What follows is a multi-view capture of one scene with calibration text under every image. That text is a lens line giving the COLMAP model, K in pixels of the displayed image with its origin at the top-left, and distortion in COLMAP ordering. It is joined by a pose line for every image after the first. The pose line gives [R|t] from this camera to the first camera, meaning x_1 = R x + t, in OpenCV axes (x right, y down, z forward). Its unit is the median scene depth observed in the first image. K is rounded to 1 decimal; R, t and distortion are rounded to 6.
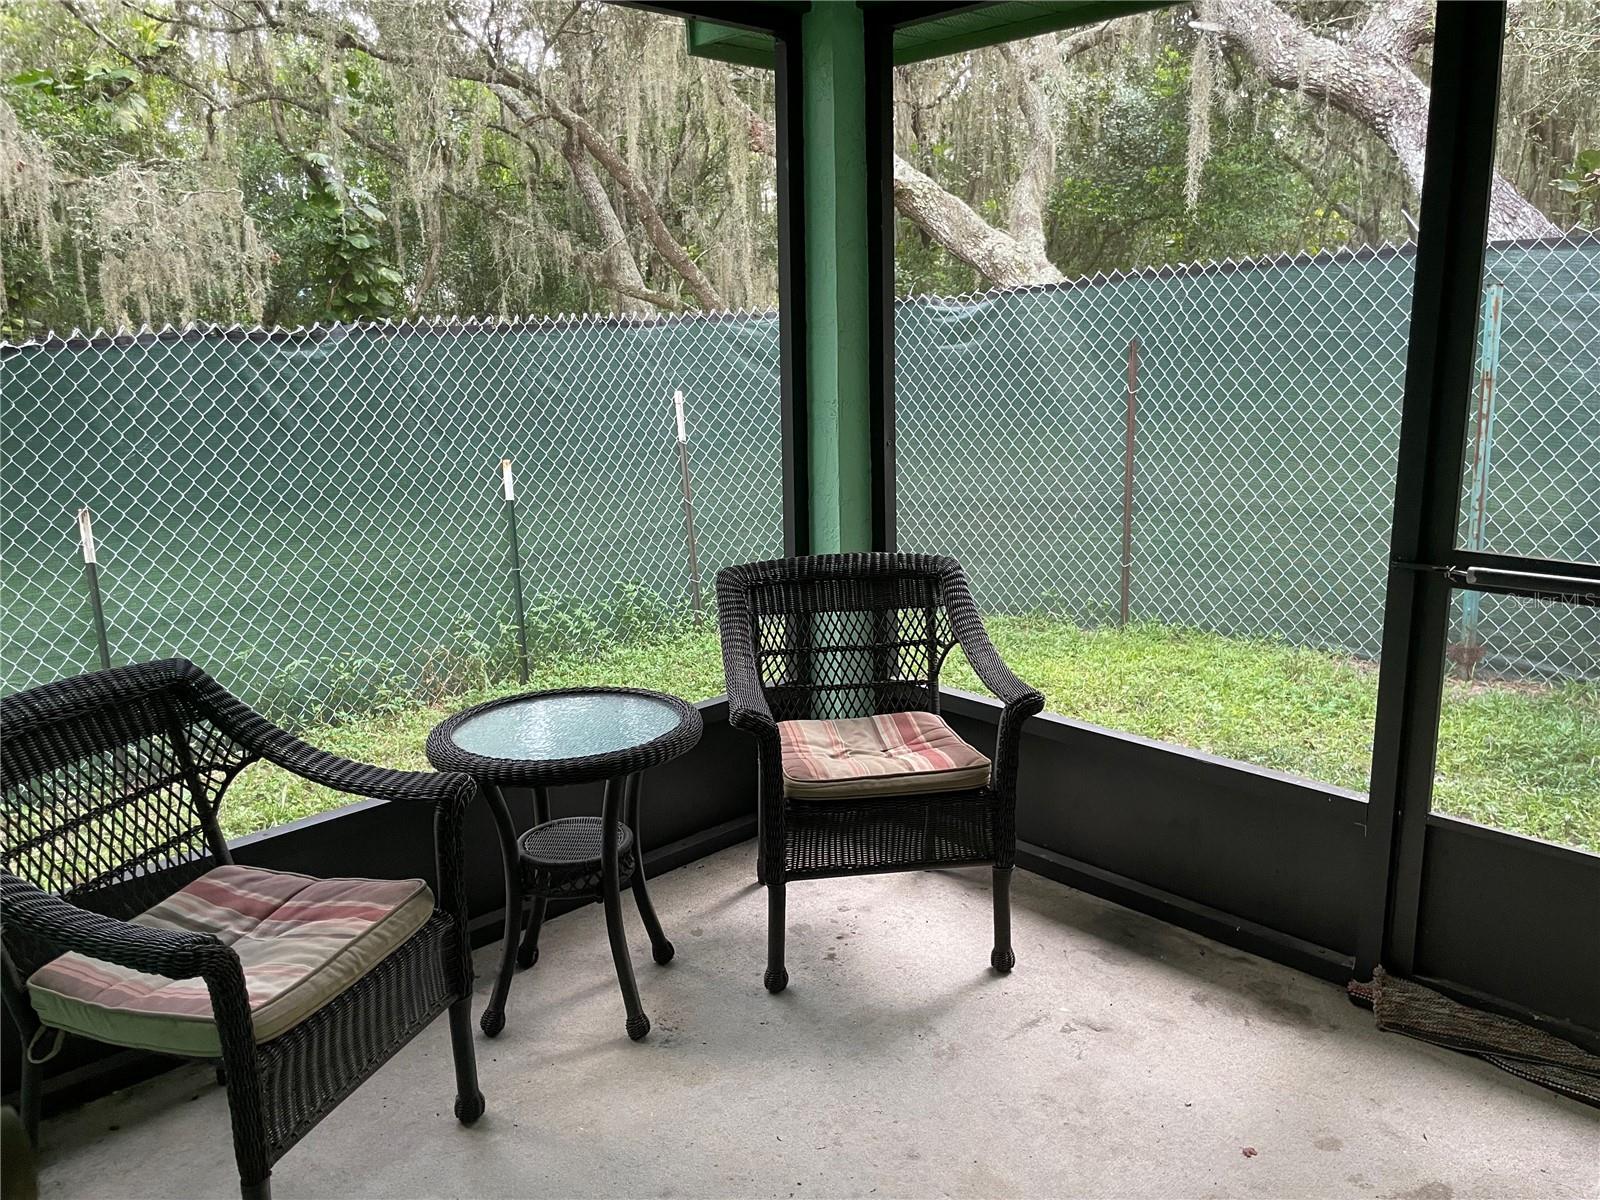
lens RADIAL K [[1215.9, 0, 800.0], [0, 1215.9, 600.0], [0, 0, 1]] dist [0.080643, -0.112721]
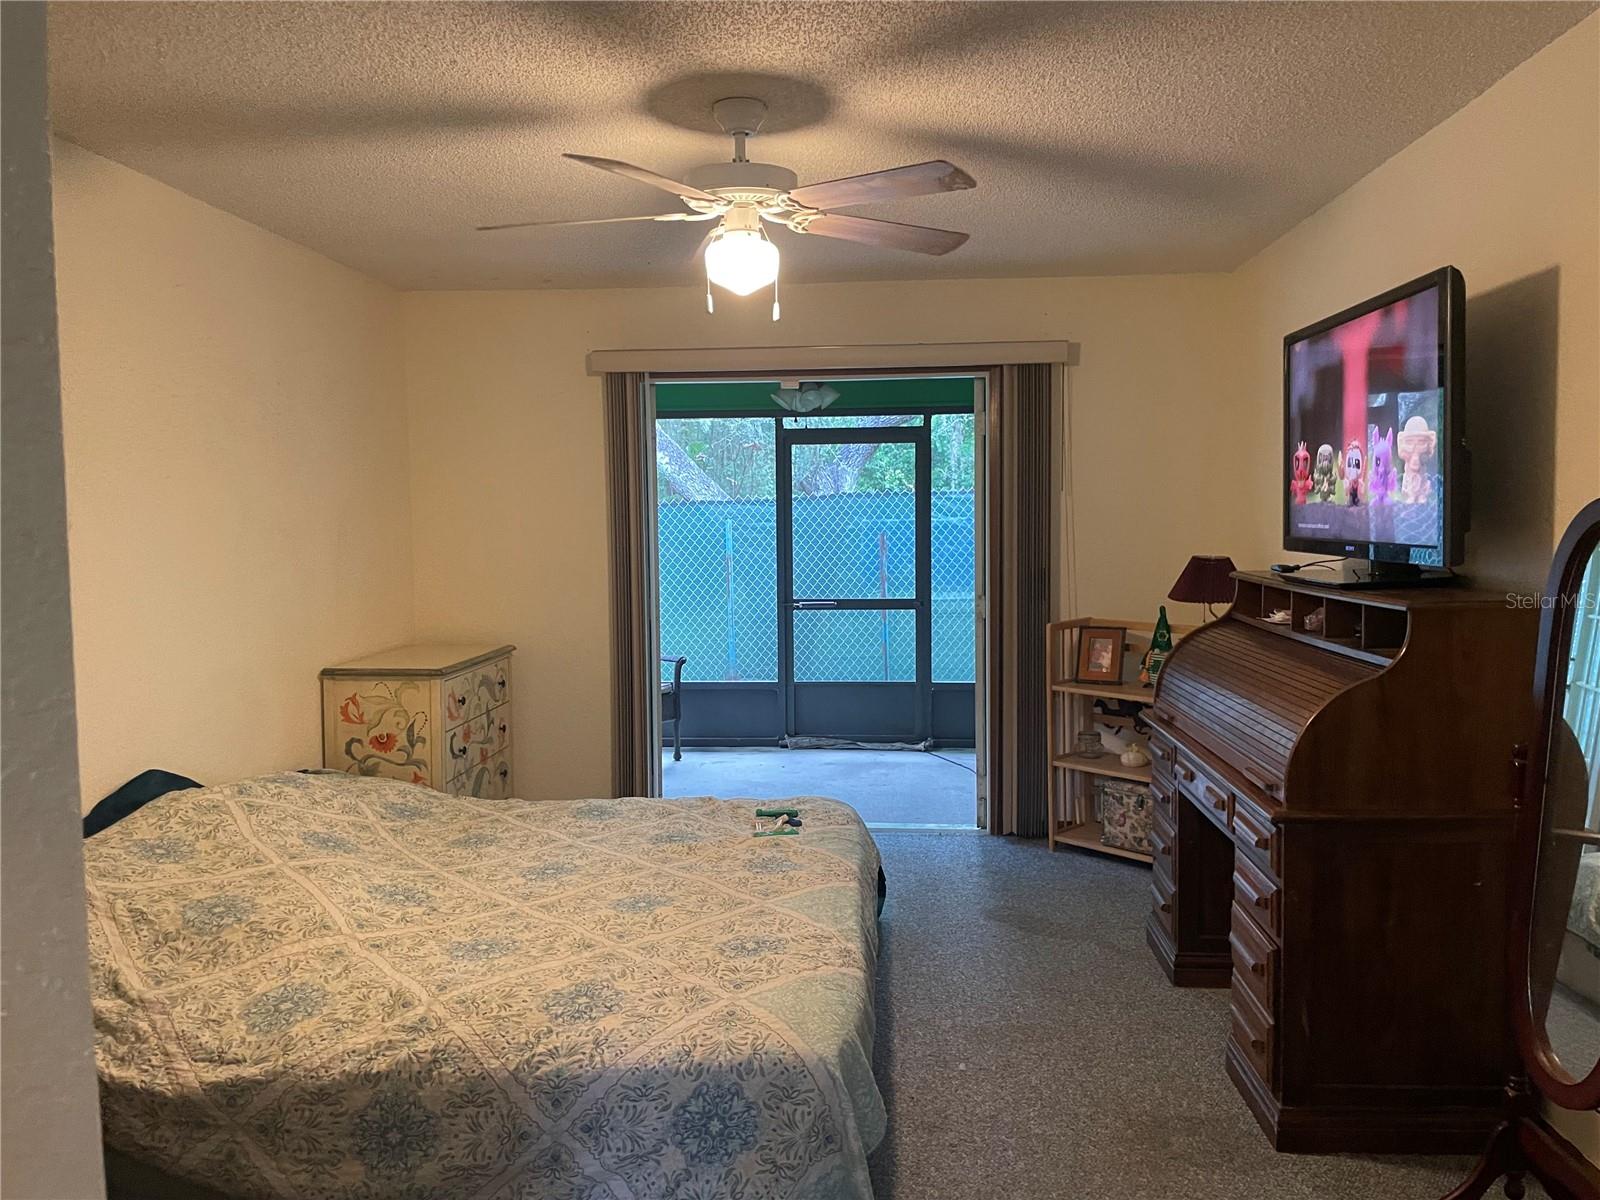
lens RADIAL K [[1215.9, 0, 800.0], [0, 1215.9, 600.0], [0, 0, 1]] dist [0.080643, -0.112721]
pose [[0.746606, -0.031032, 0.664542, -1.465577], [0.138218, 0.984350, -0.109321, 0.283476], [-0.650750, 0.173471, 0.739211, -1.298070]]
